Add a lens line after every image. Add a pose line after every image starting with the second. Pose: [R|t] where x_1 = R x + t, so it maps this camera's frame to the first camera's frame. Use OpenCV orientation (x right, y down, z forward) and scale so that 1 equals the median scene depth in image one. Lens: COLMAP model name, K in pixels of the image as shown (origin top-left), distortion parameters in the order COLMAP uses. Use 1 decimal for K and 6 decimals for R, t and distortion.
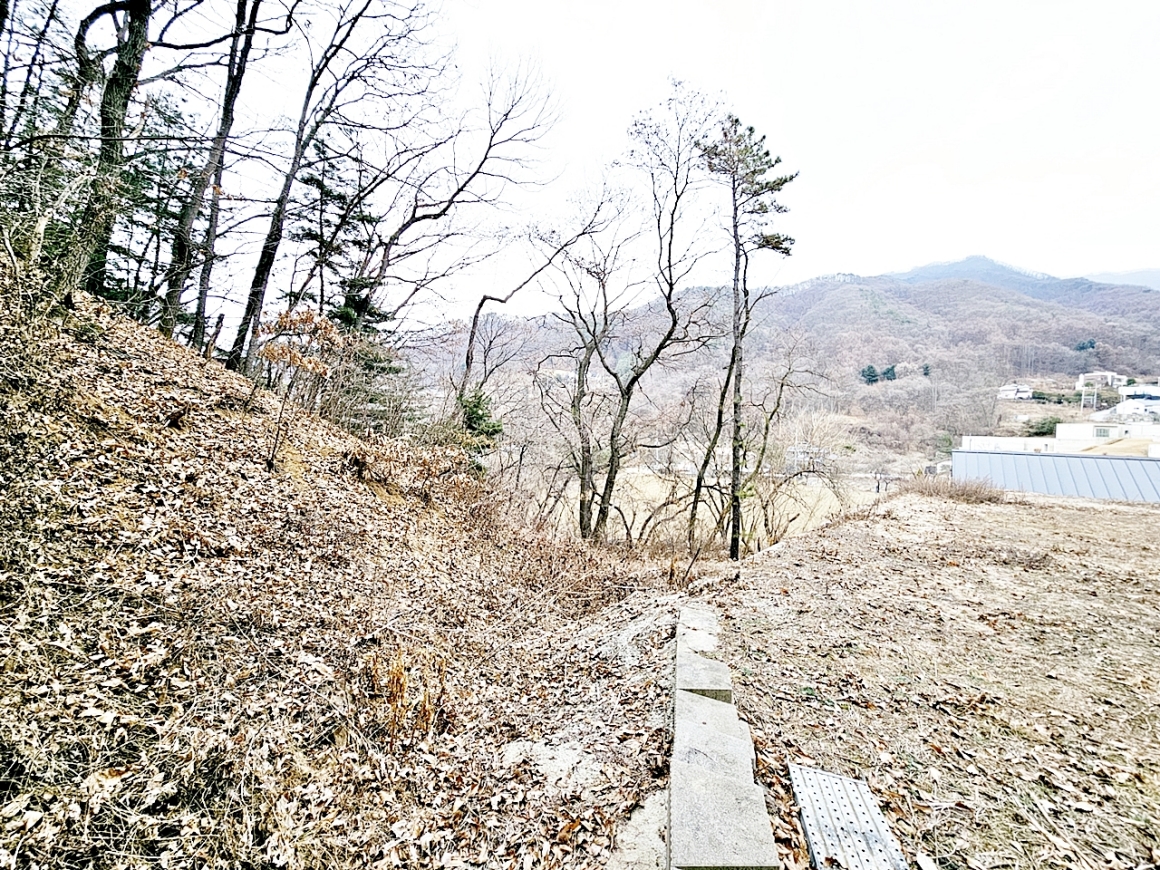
lens RADIAL K [[472.6, 0, 579.9], [0, 472.6, 435.0], [0, 0, 1]] dist [-0.003086, 0.001438]
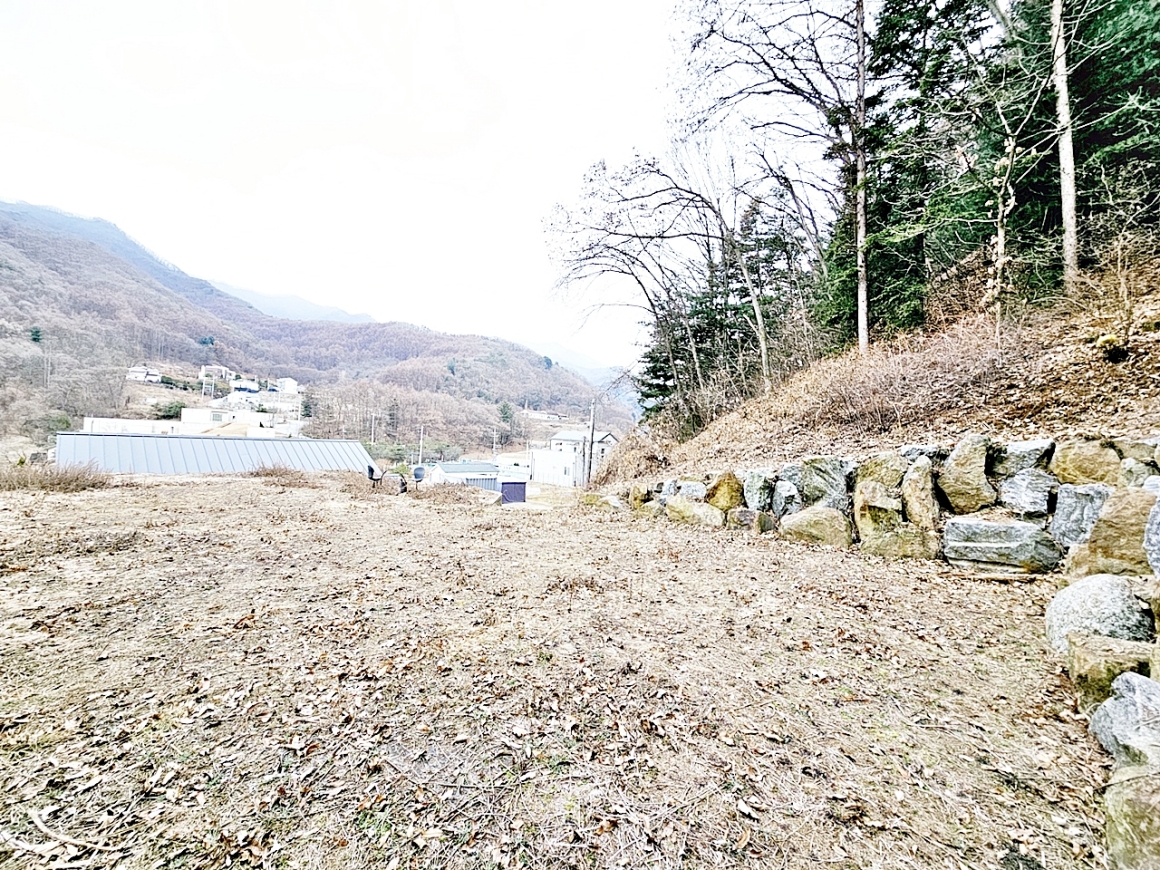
lens RADIAL K [[472.6, 0, 579.1], [0, 472.6, 435.2], [0, 0, 1]] dist [-0.003086, 0.001438]
pose [[0.082355, -0.011626, 0.996535, 0.022288], [-0.025341, 0.999584, 0.013756, 0.001942], [-0.996281, -0.026386, 0.082026, -0.011225]]
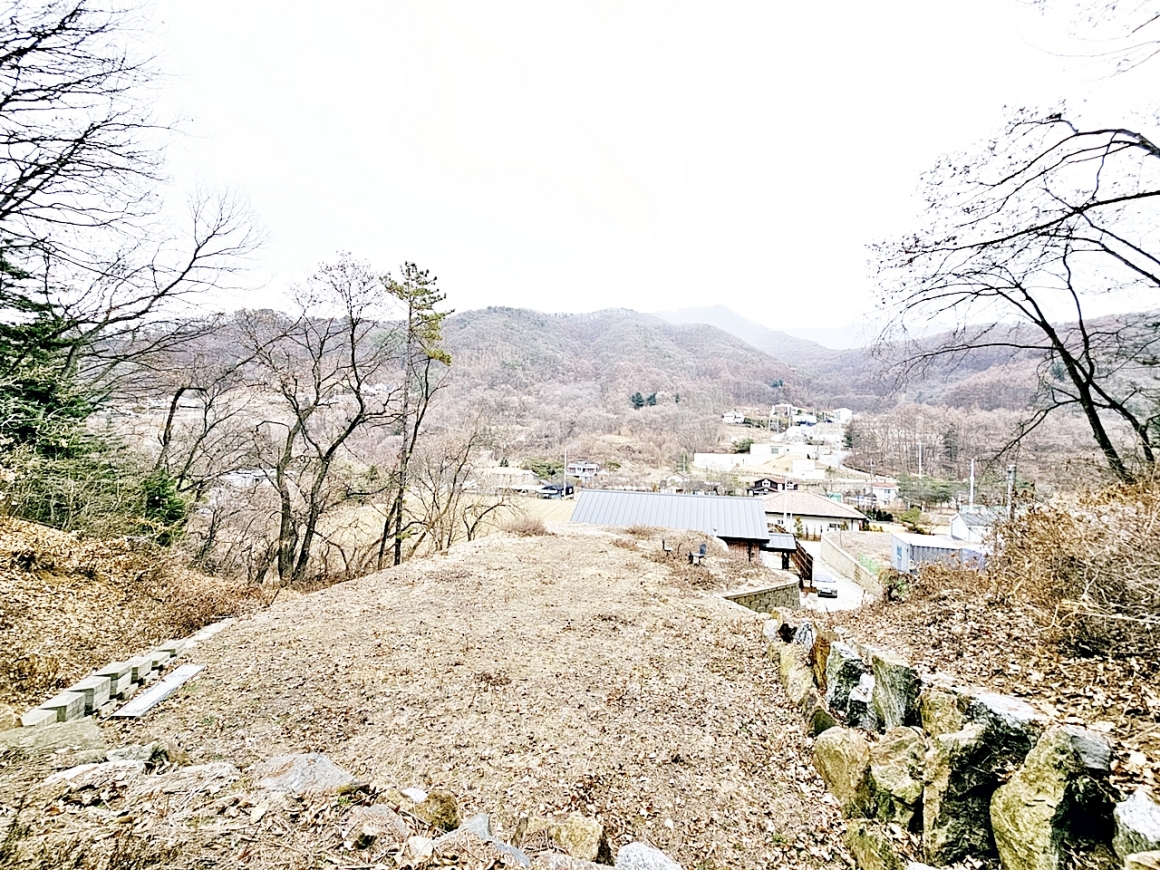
lens RADIAL K [[472.6, 0, 579.5], [0, 472.6, 433.8], [0, 0, 1]] dist [-0.003086, 0.001438]
pose [[0.921112, 0.007377, 0.389228, 0.245348], [0.004442, 0.999556, -0.029458, -0.123619], [-0.389273, 0.028863, 0.920670, -0.469860]]
